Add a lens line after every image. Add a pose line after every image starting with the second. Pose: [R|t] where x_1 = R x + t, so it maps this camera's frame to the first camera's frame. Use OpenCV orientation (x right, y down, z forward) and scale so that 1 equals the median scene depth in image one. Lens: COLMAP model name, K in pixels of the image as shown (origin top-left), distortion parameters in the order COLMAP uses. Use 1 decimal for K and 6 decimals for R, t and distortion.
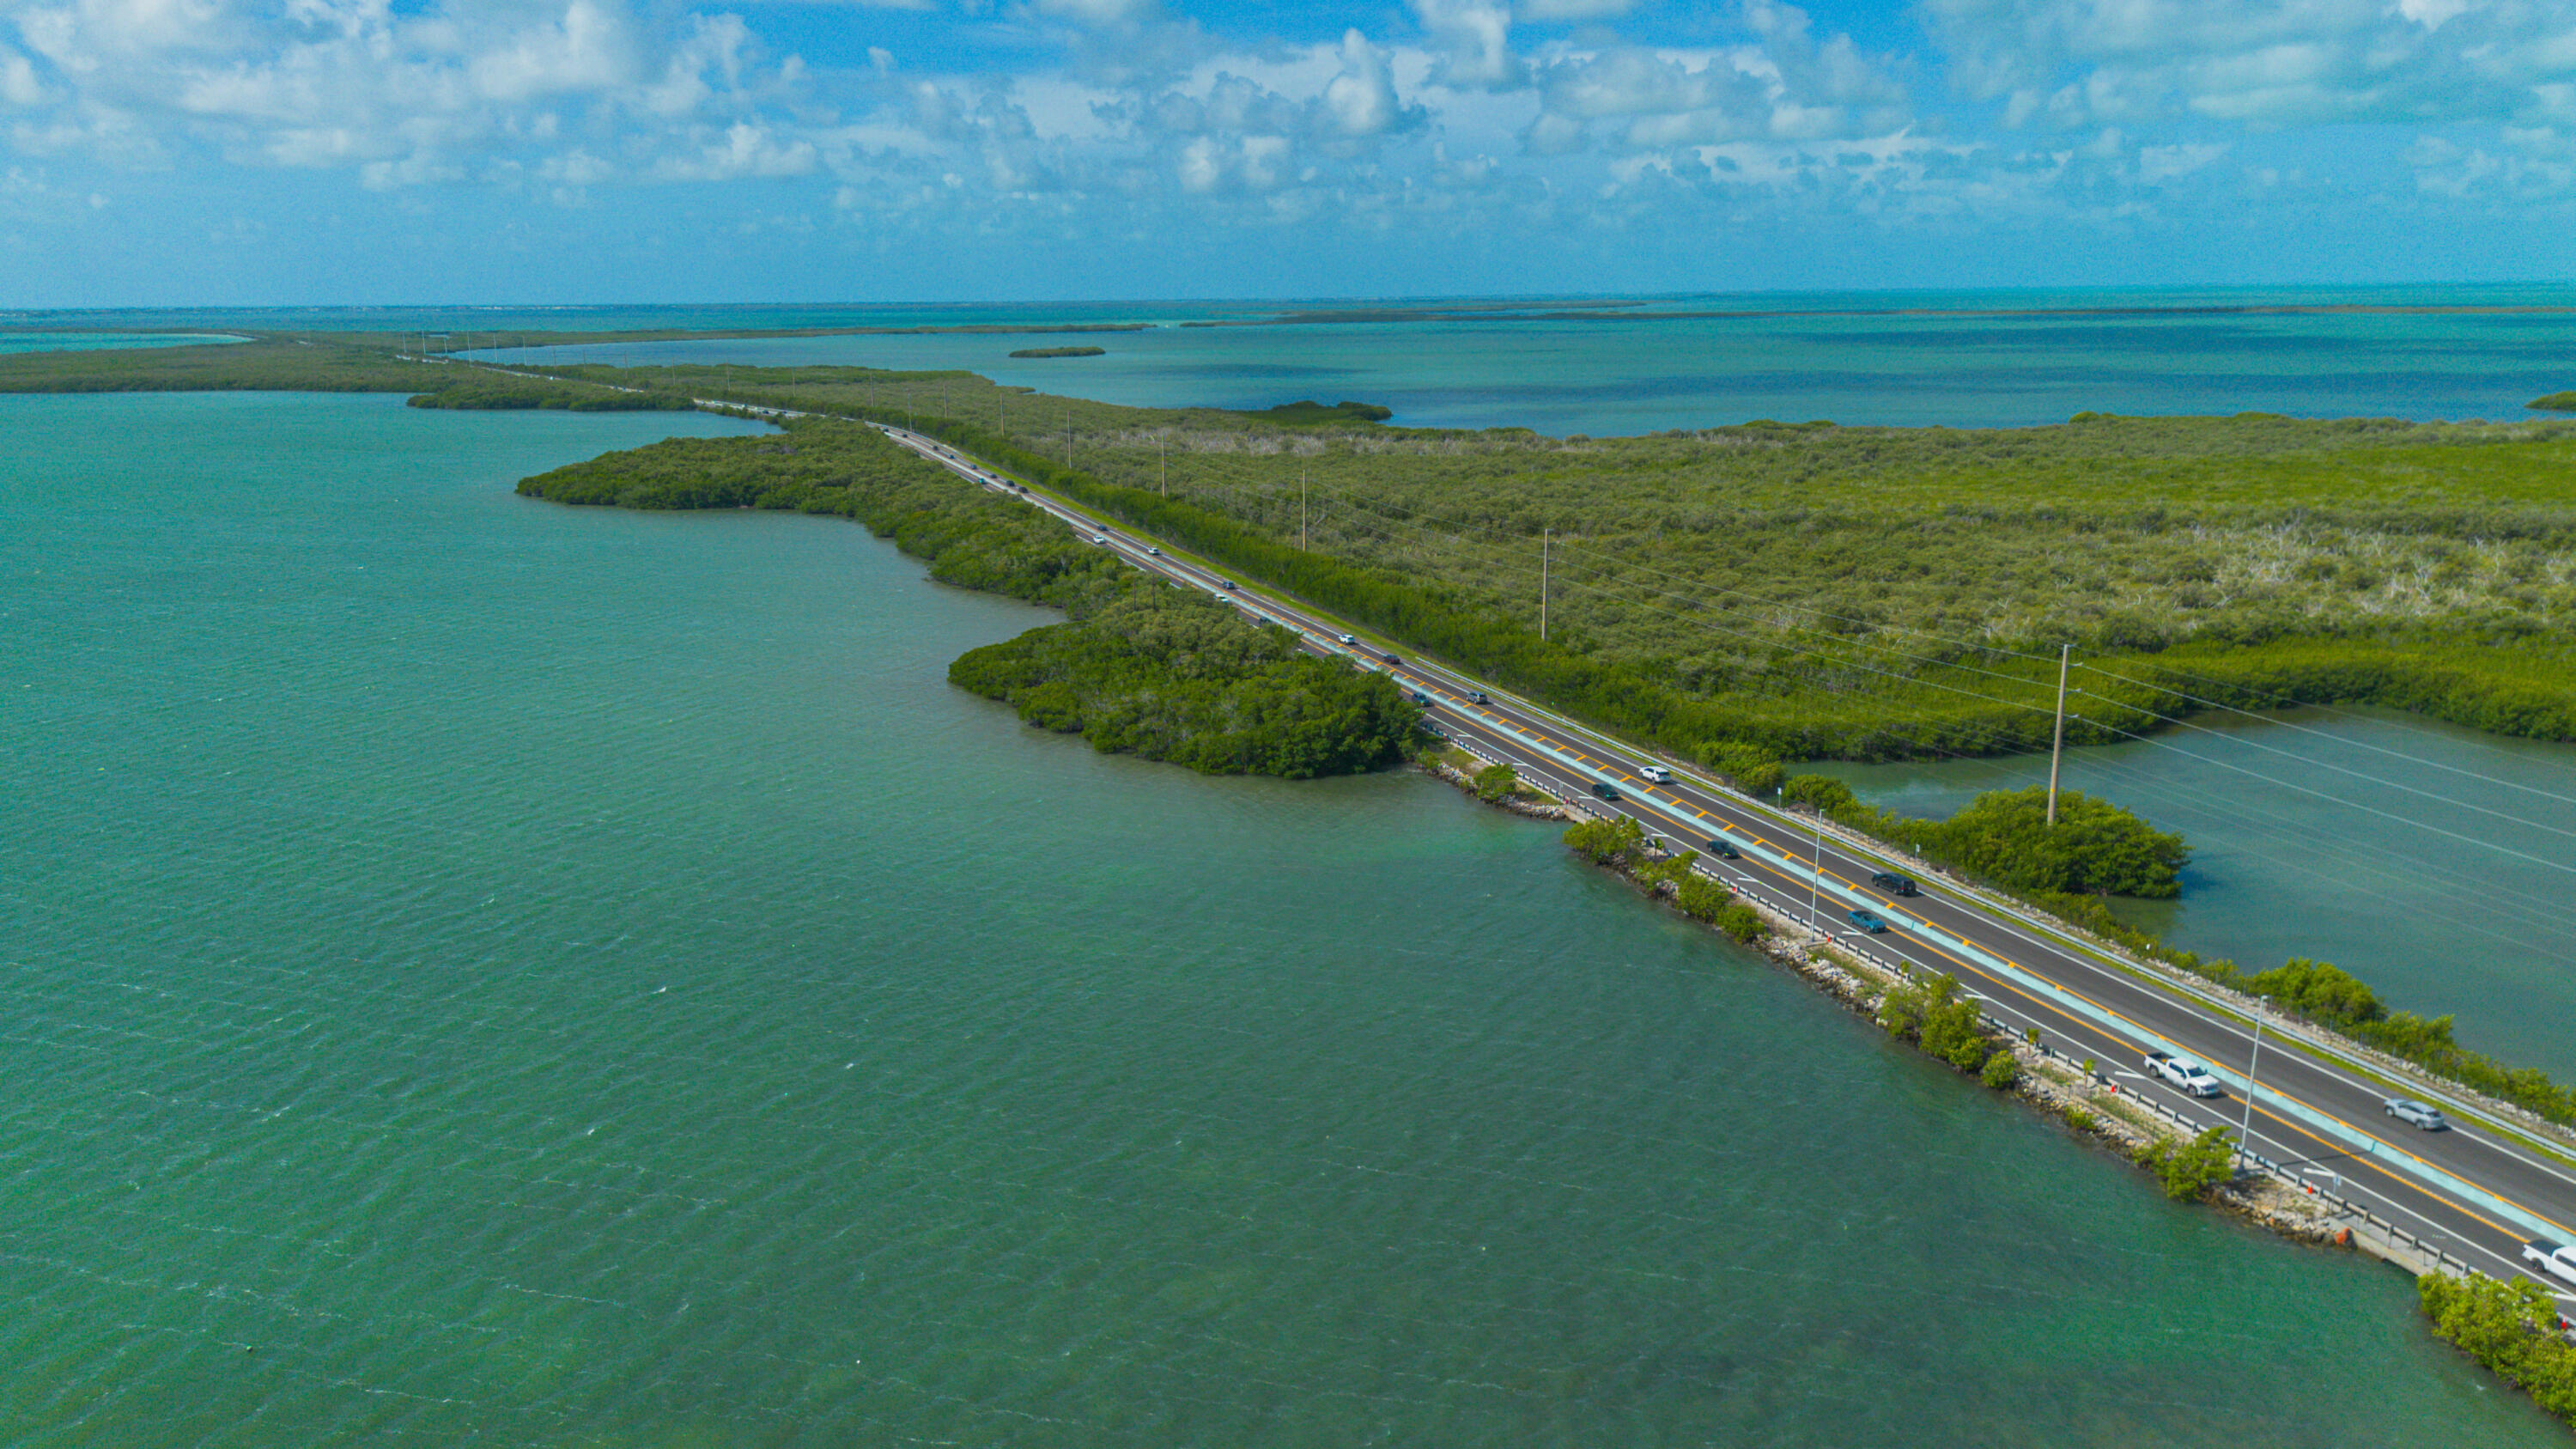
lens RADIAL K [[1813.7, 0, 1288.0], [0, 1813.7, 724.5], [0, 0, 1]] dist [0.085829, -0.094829]
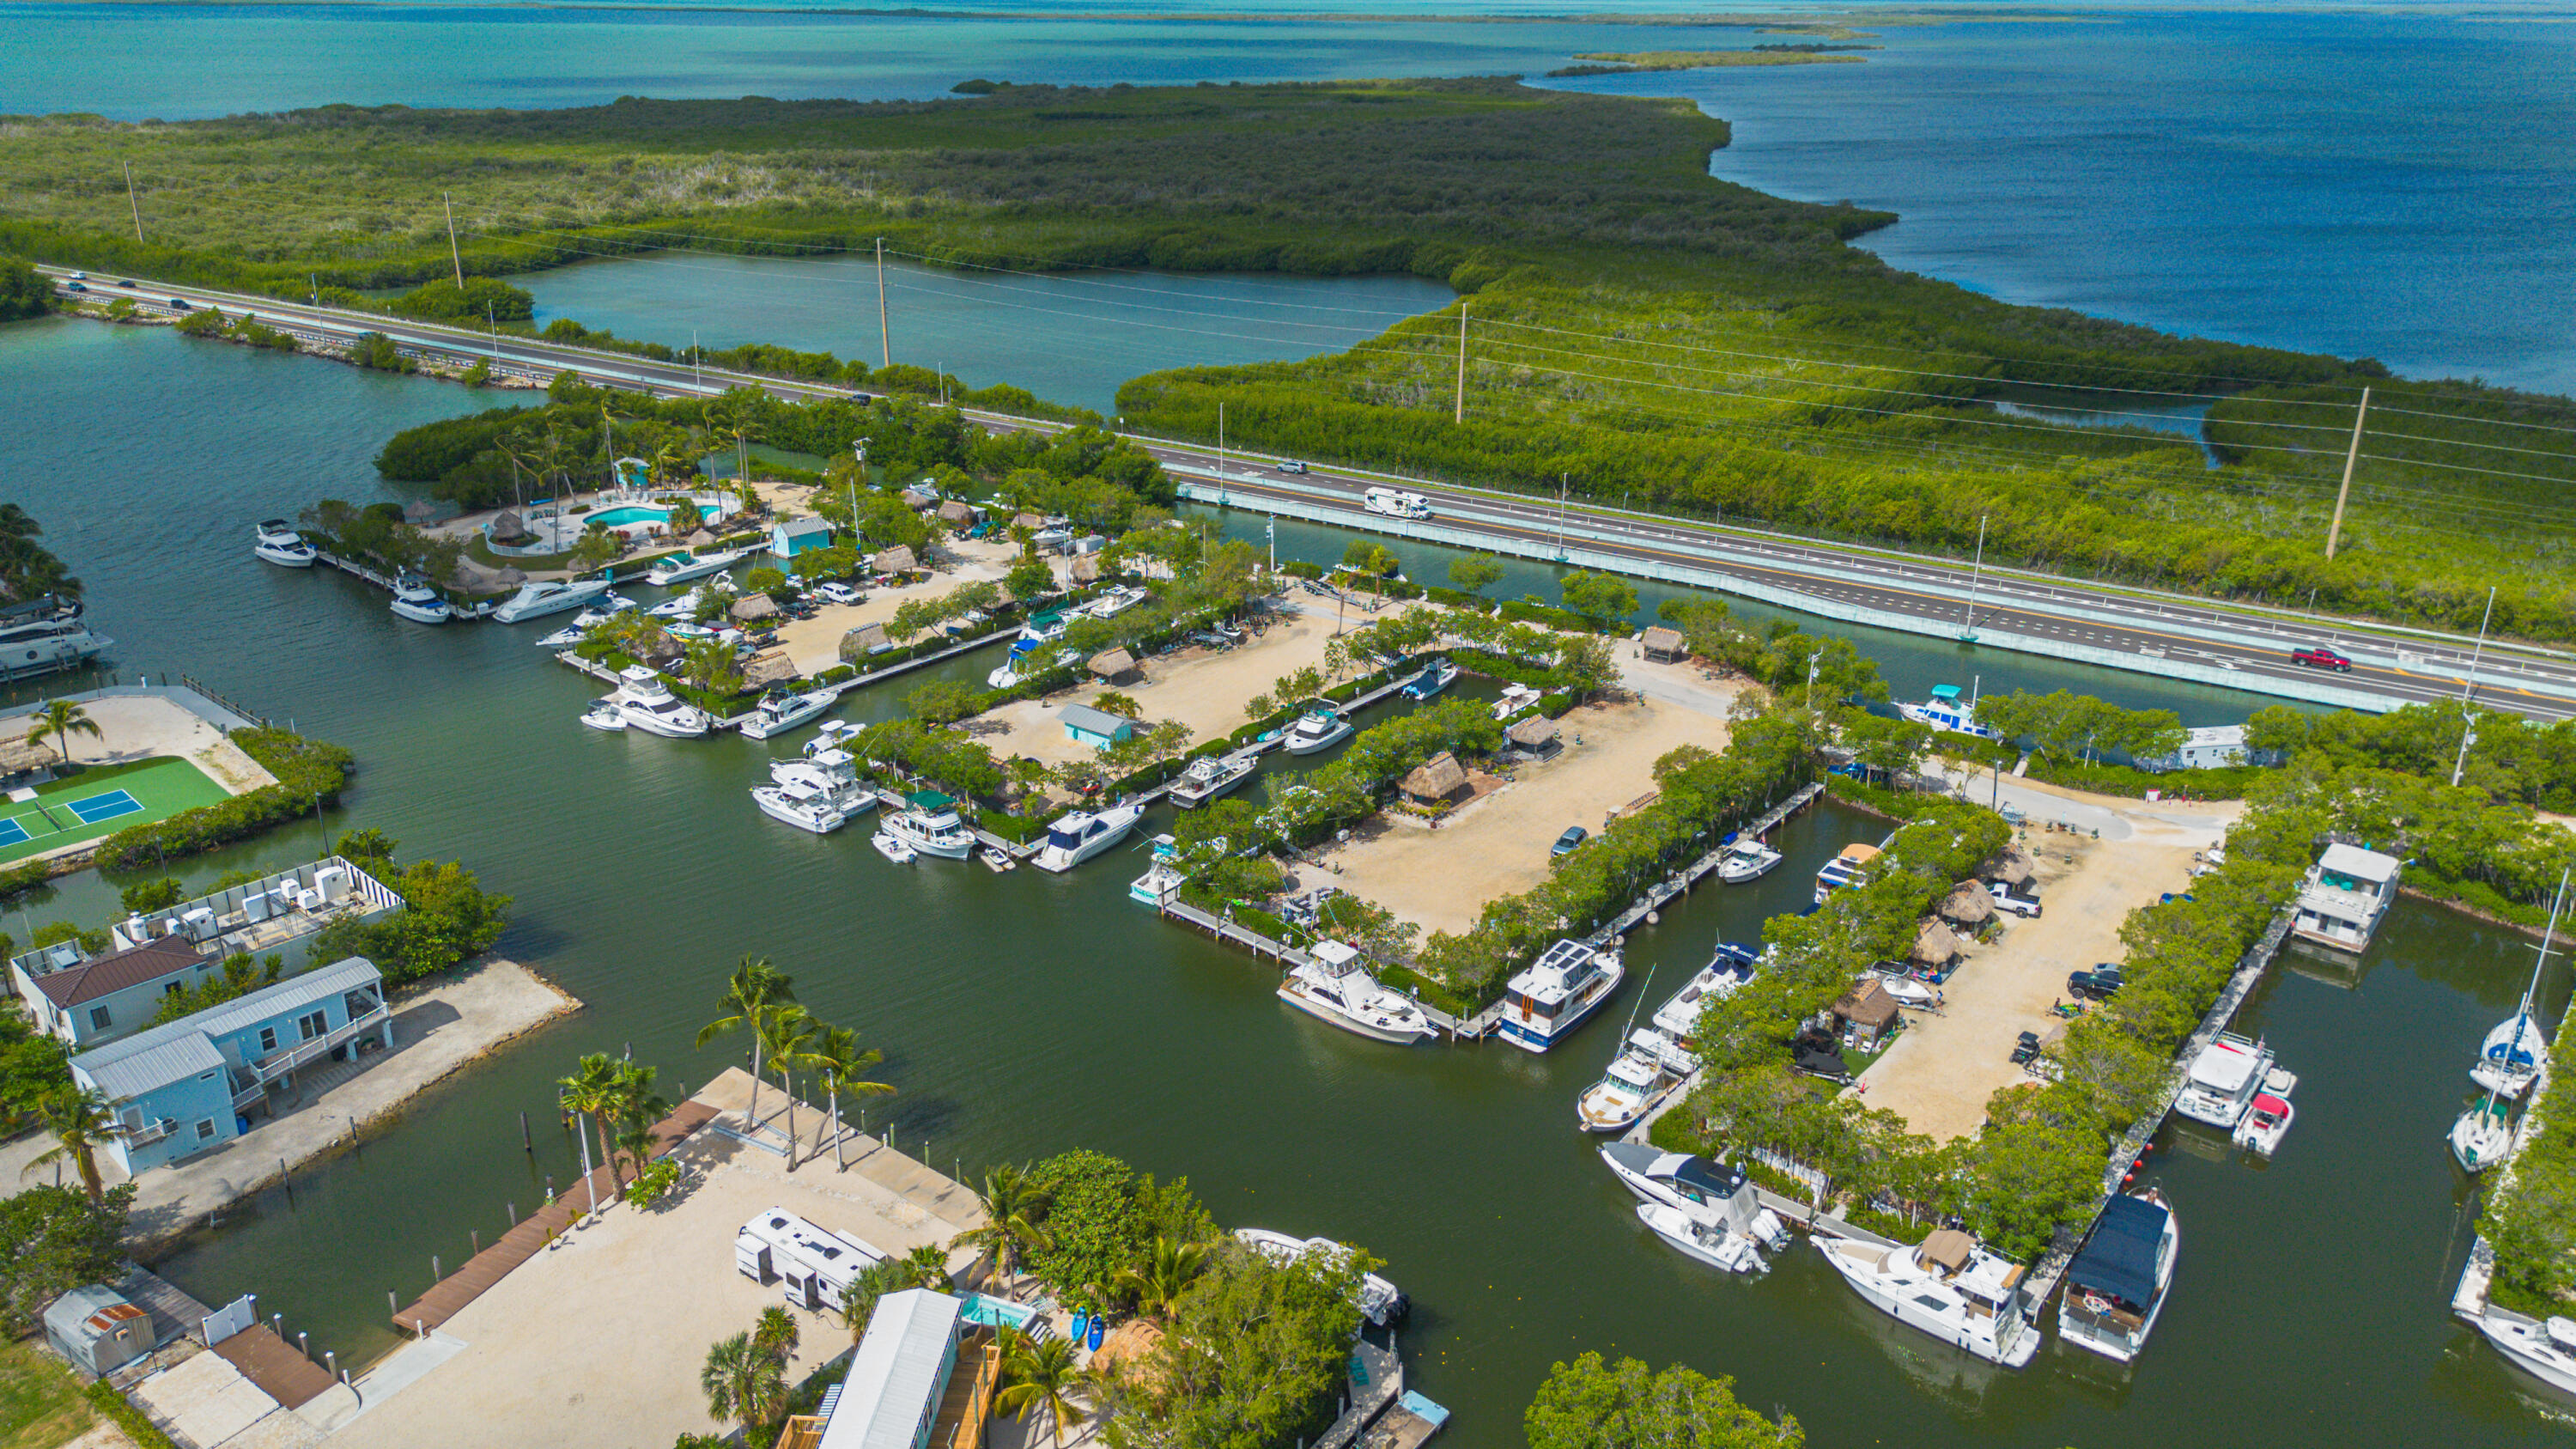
lens RADIAL K [[1813.7, 0, 1288.0], [0, 1813.7, 724.5], [0, 0, 1]] dist [0.085829, -0.094829]
pose [[0.777091, -0.214488, 0.591713, -0.101464], [0.123019, 0.973769, 0.191419, 0.159747], [-0.617249, -0.075958, 0.783093, -0.732775]]
